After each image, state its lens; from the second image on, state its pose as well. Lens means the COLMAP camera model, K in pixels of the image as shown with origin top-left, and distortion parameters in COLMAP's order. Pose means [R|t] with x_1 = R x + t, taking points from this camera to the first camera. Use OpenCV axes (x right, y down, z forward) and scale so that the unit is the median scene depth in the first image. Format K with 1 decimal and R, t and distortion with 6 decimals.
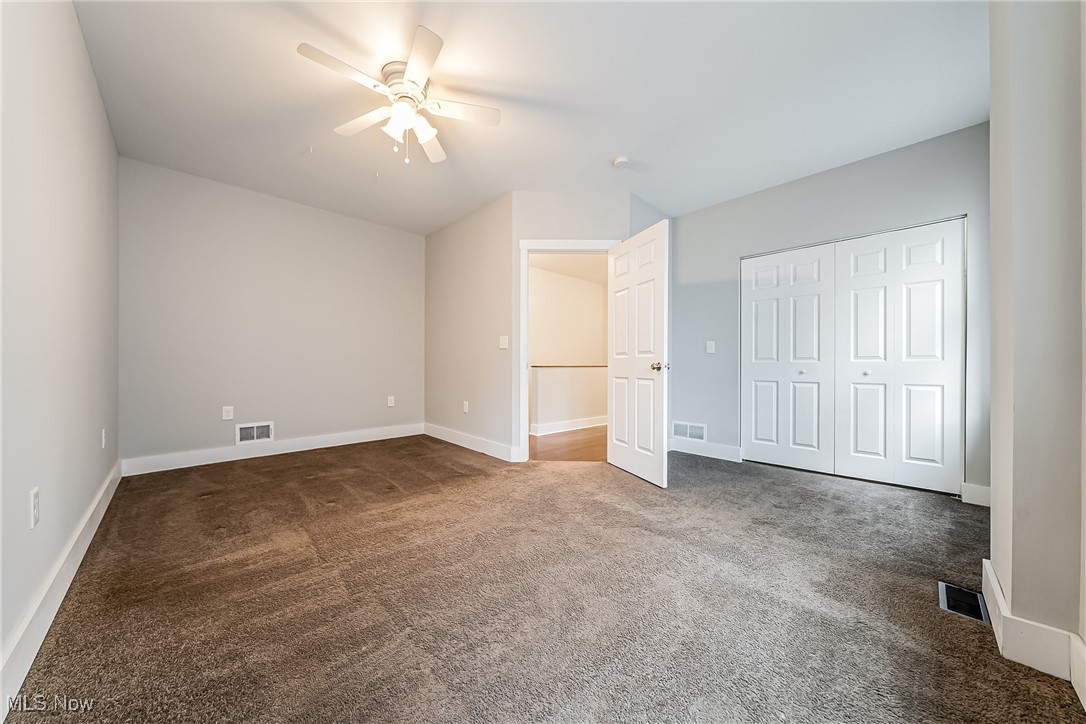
lens RADIAL K [[370.4, 0, 544.3], [0, 370.4, 365.8], [0, 0, 1]] dist [-0.001204, -0.000153]
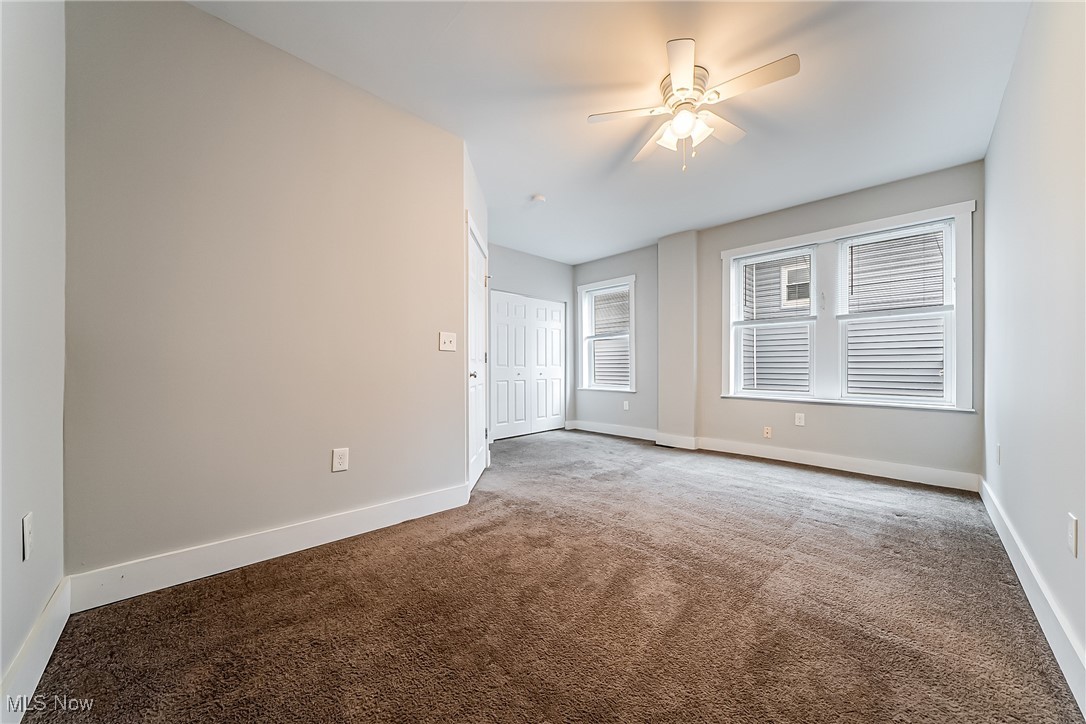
lens RADIAL K [[370.4, 0, 544.3], [0, 370.4, 365.8], [0, 0, 1]] dist [-0.001204, -0.000153]
pose [[0.013183, 0.000166, 0.999913, -1.041486], [0.007160, 0.999974, -0.000260, -0.019450], [-0.999887, 0.007162, 0.013182, 1.047840]]
